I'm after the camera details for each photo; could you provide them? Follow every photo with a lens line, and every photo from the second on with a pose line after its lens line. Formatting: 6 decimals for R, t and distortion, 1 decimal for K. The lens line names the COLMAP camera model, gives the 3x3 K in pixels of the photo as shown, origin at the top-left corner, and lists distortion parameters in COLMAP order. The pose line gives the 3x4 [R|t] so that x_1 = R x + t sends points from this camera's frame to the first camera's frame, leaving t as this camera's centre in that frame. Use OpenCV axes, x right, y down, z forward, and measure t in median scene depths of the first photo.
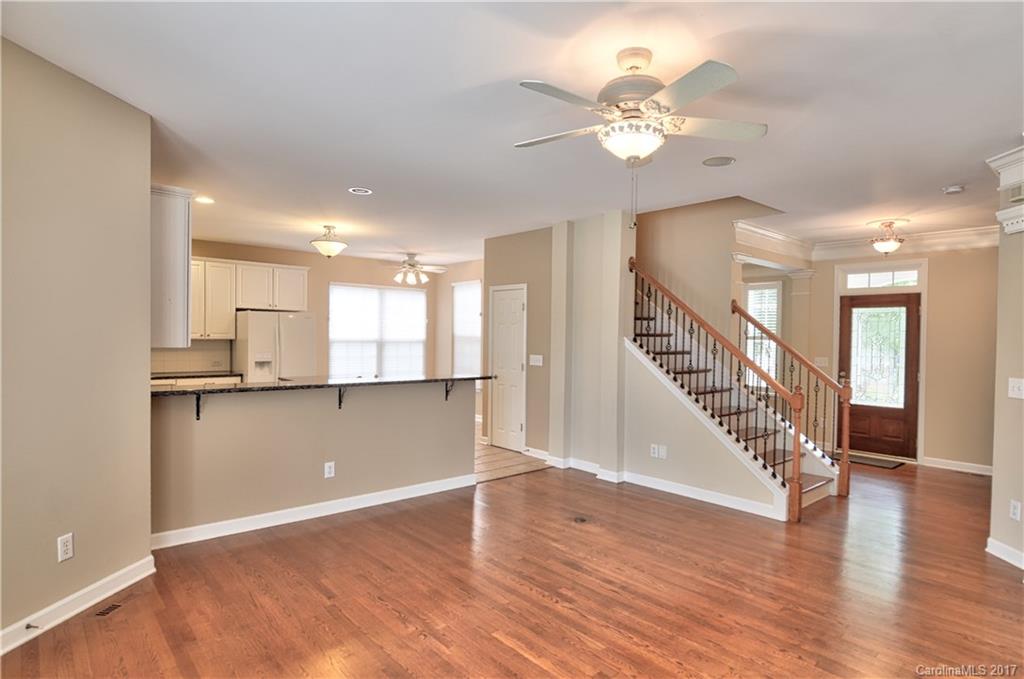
lens RADIAL K [[540.9, 0, 505.3], [0, 540.9, 348.8], [0, 0, 1]] dist [-0.003643, -0.001087]
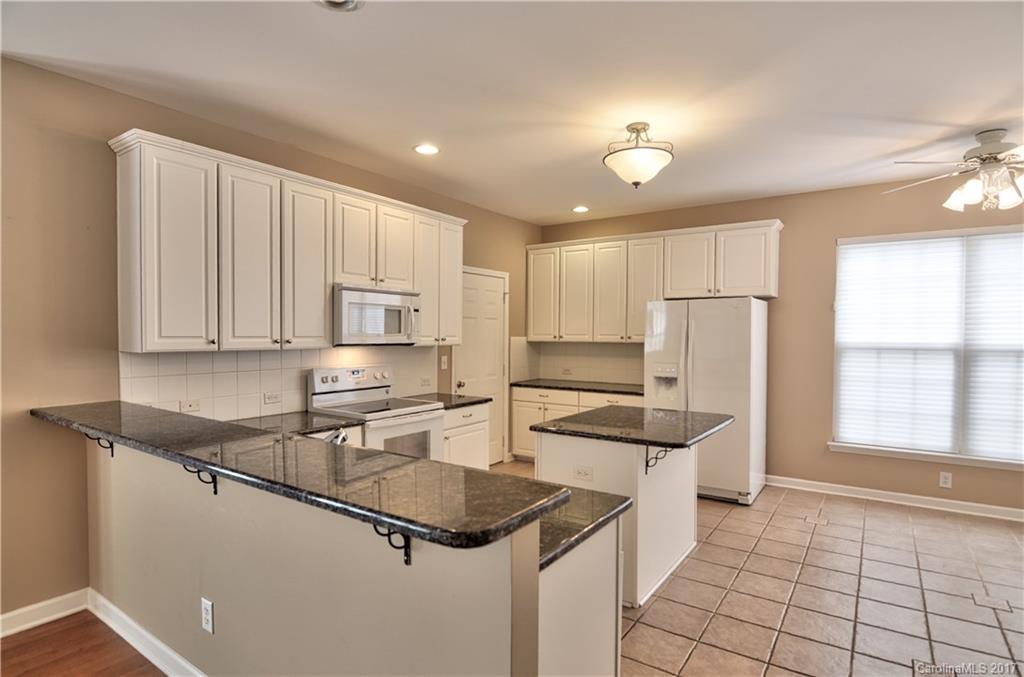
lens RADIAL K [[540.9, 0, 505.3], [0, 540.9, 347.8], [0, 0, 1]] dist [-0.003643, -0.001087]
pose [[0.274587, 0.016008, -0.961429, 0.099455], [-0.024129, 0.999661, 0.009754, -0.011003], [0.961260, 0.020520, 0.274880, 0.512875]]
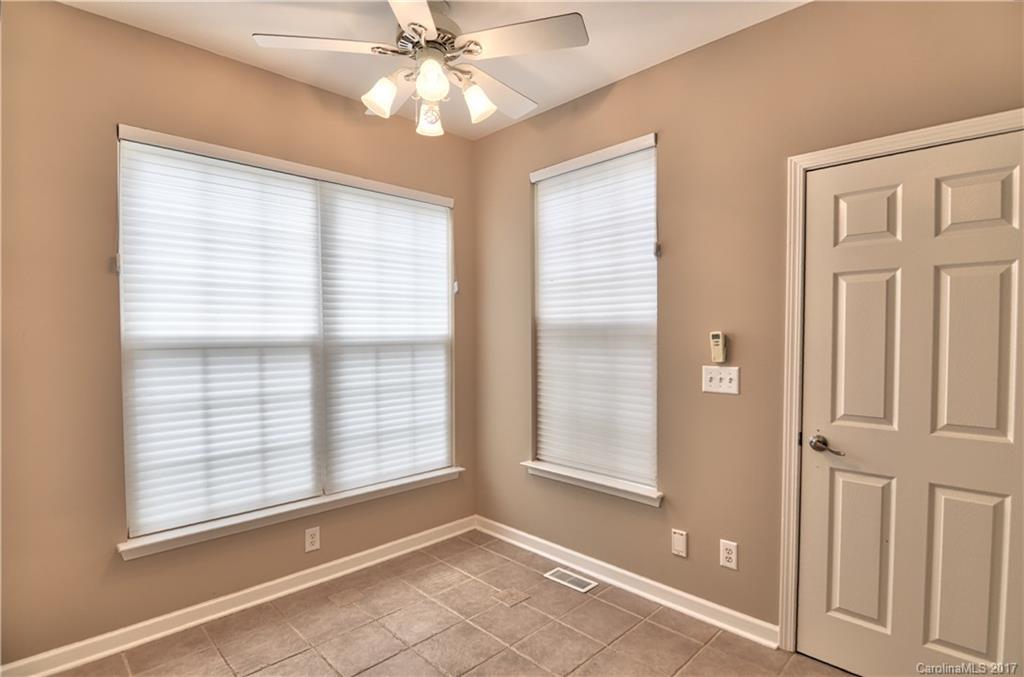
lens RADIAL K [[503.0, 0, 507.7], [0, 503.0, 349.7], [0, 0, 1]] dist [0.001127, -0.000297]
pose [[0.993297, -0.020977, 0.113674, -0.160563], [0.020225, 0.999765, 0.007770, -0.011515], [-0.113810, -0.005419, 0.993488, 0.706406]]
